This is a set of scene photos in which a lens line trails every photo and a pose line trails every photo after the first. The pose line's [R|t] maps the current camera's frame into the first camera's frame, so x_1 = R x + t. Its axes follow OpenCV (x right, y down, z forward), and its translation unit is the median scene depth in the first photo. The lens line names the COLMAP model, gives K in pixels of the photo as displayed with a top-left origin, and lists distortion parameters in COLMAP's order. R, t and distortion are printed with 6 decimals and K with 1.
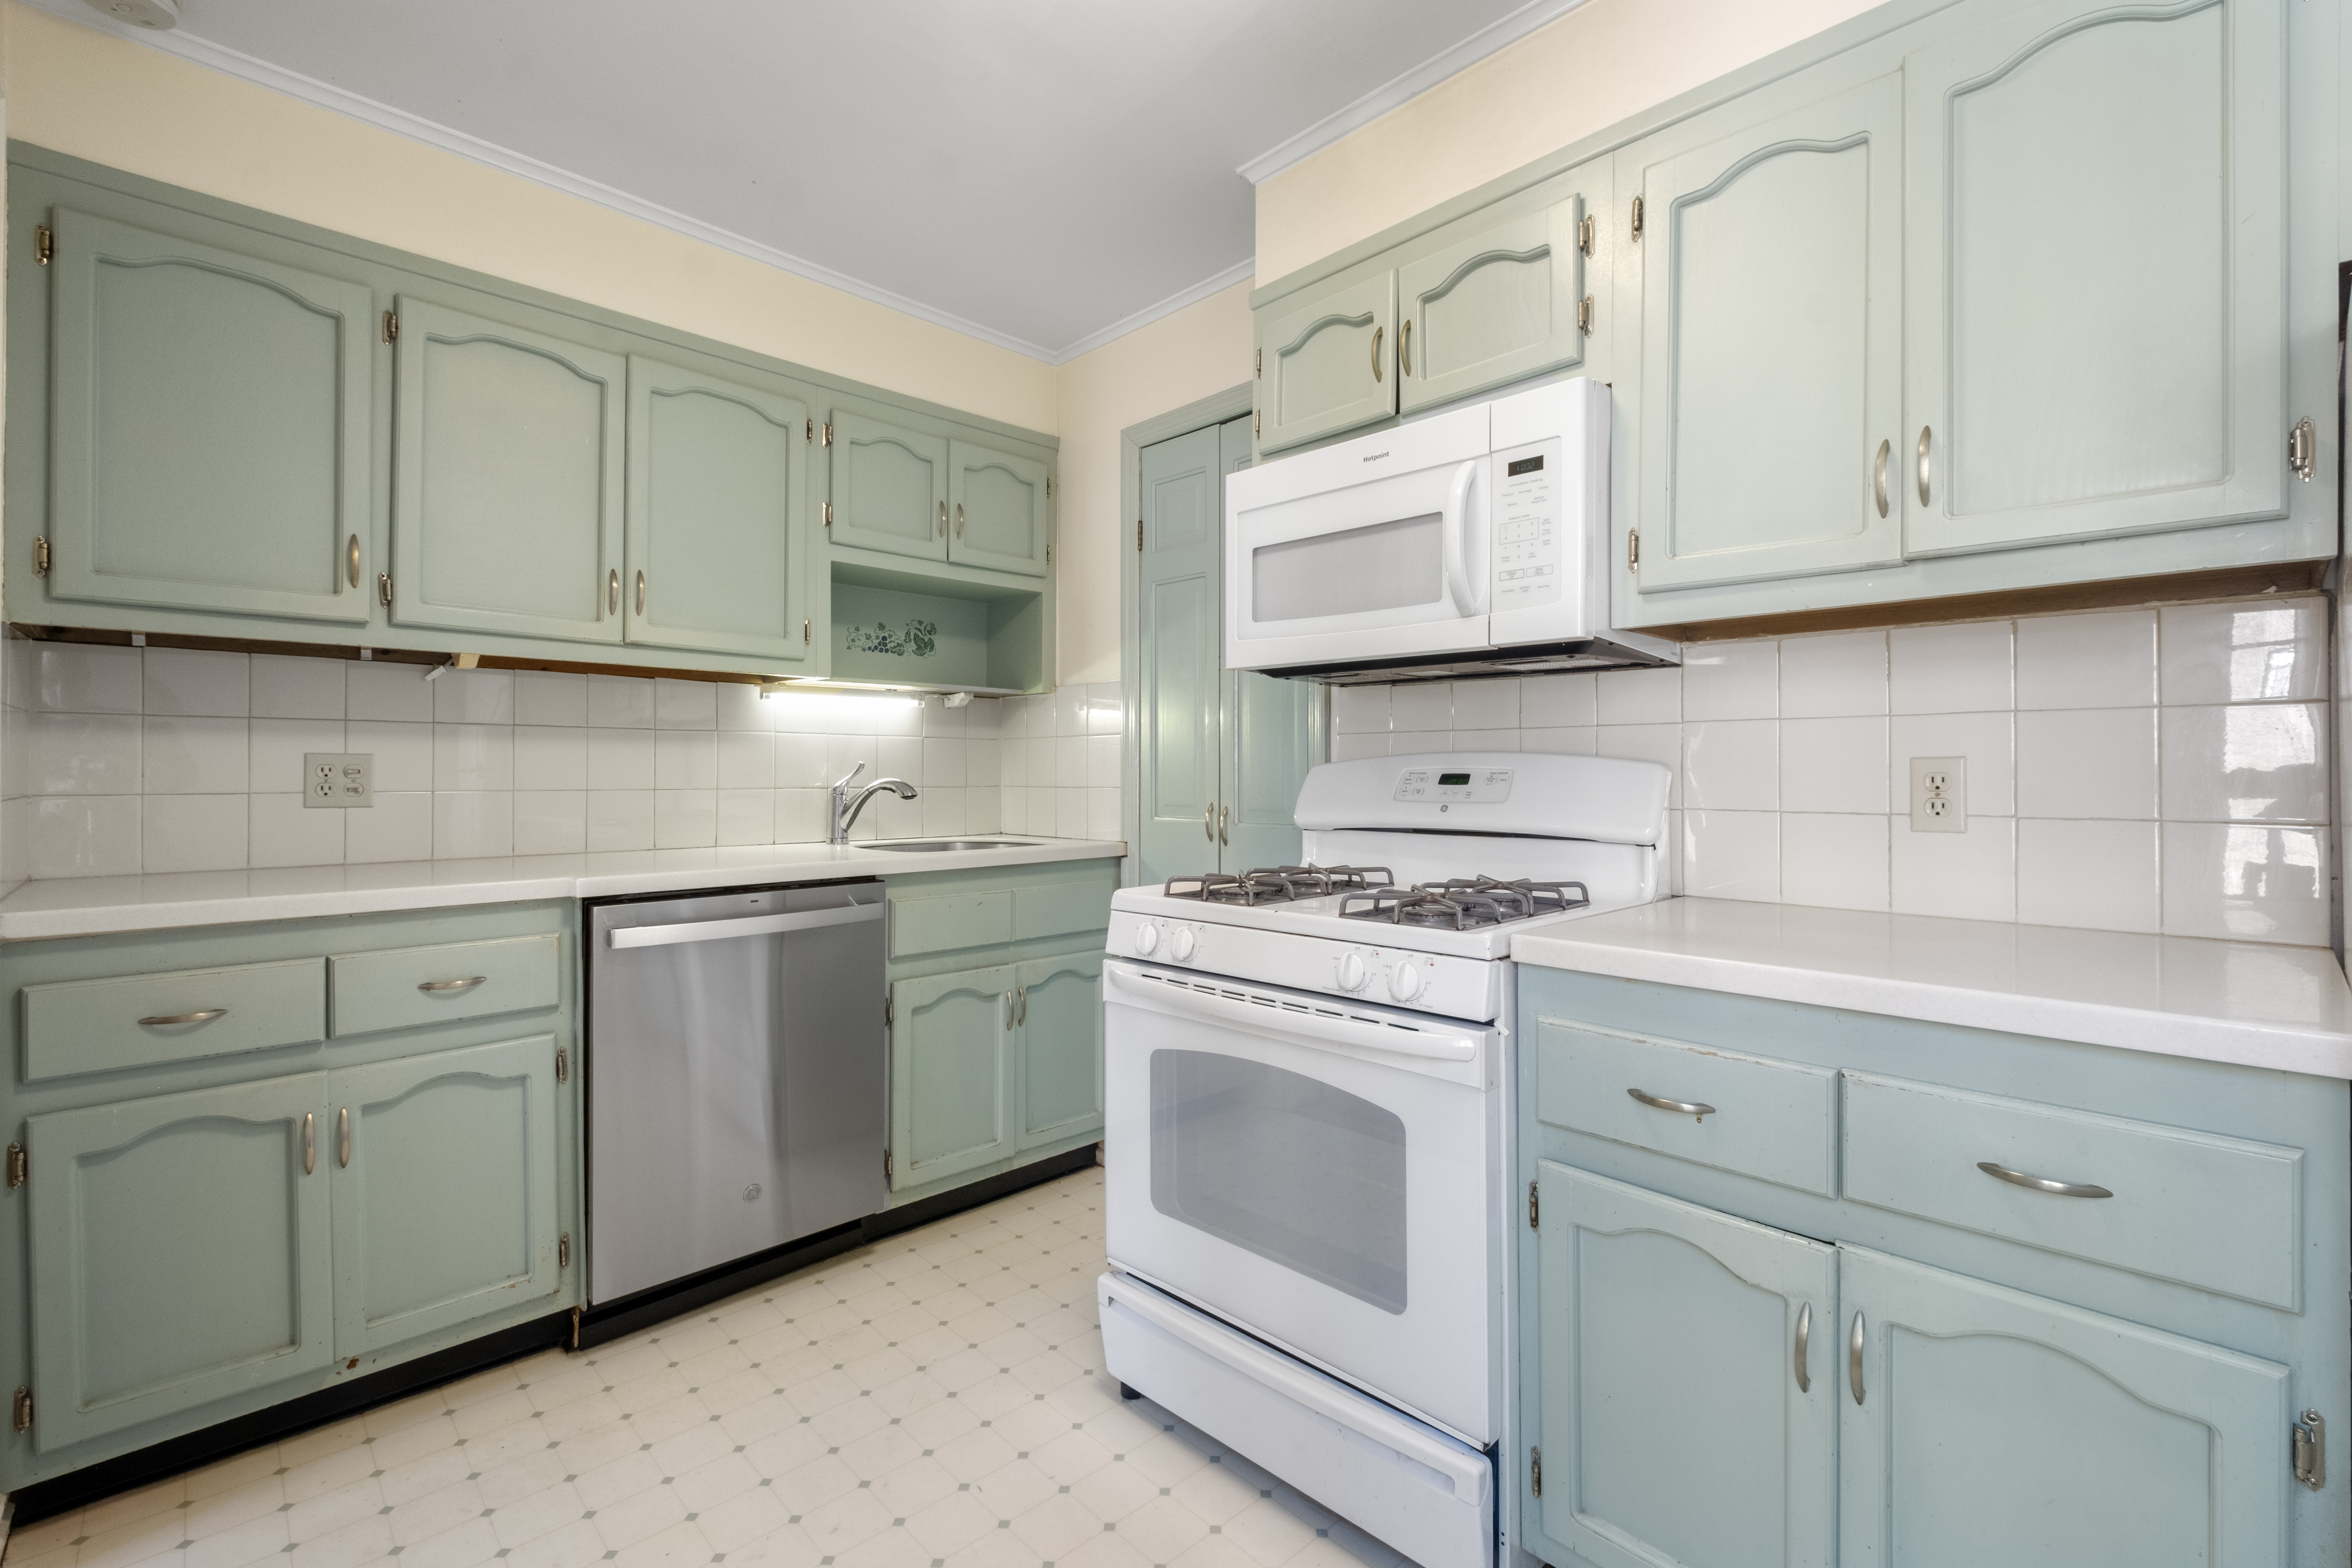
lens RADIAL K [[1046.5, 0, 1195.5], [0, 1046.5, 765.3], [0, 0, 1]] dist [-0.000005, -0.001212]
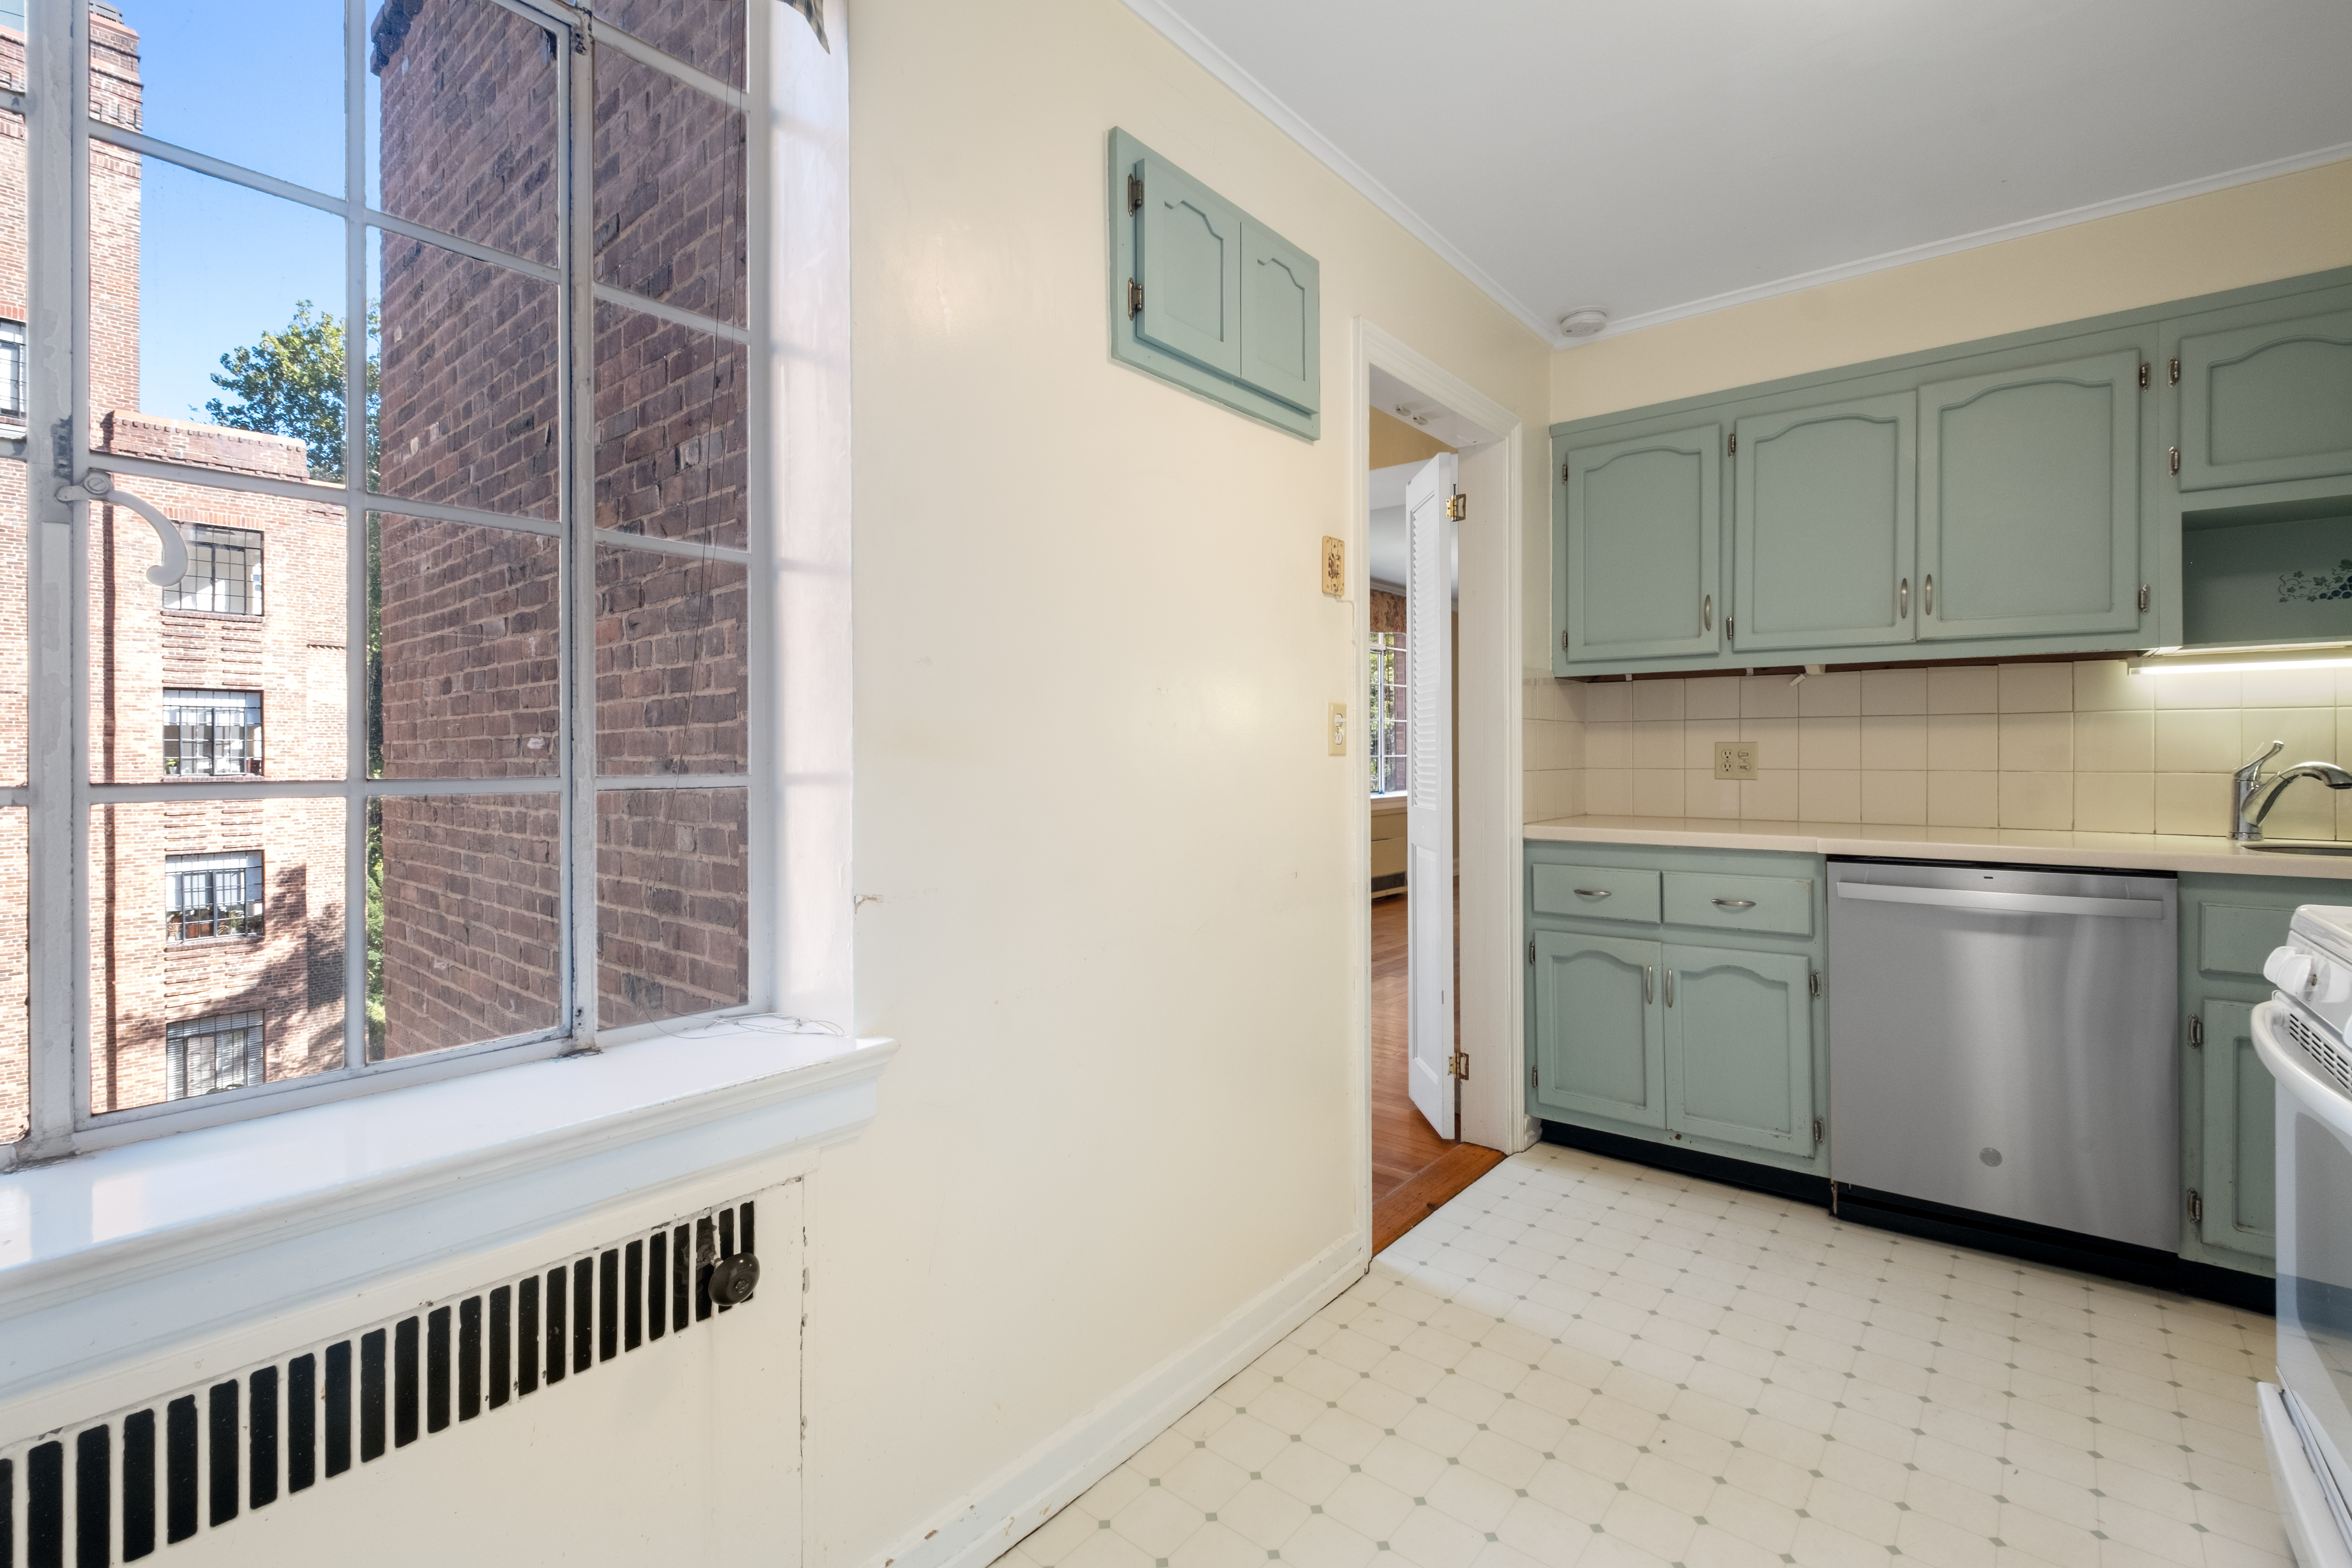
lens RADIAL K [[1046.5, 0, 1195.5], [0, 1046.5, 765.3], [0, 0, 1]] dist [-0.000005, -0.001212]
pose [[0.100741, 0.004920, -0.994901, 0.518729], [0.007331, 0.999957, 0.005687, 0.006458], [0.994886, -0.007867, 0.100700, 0.106684]]
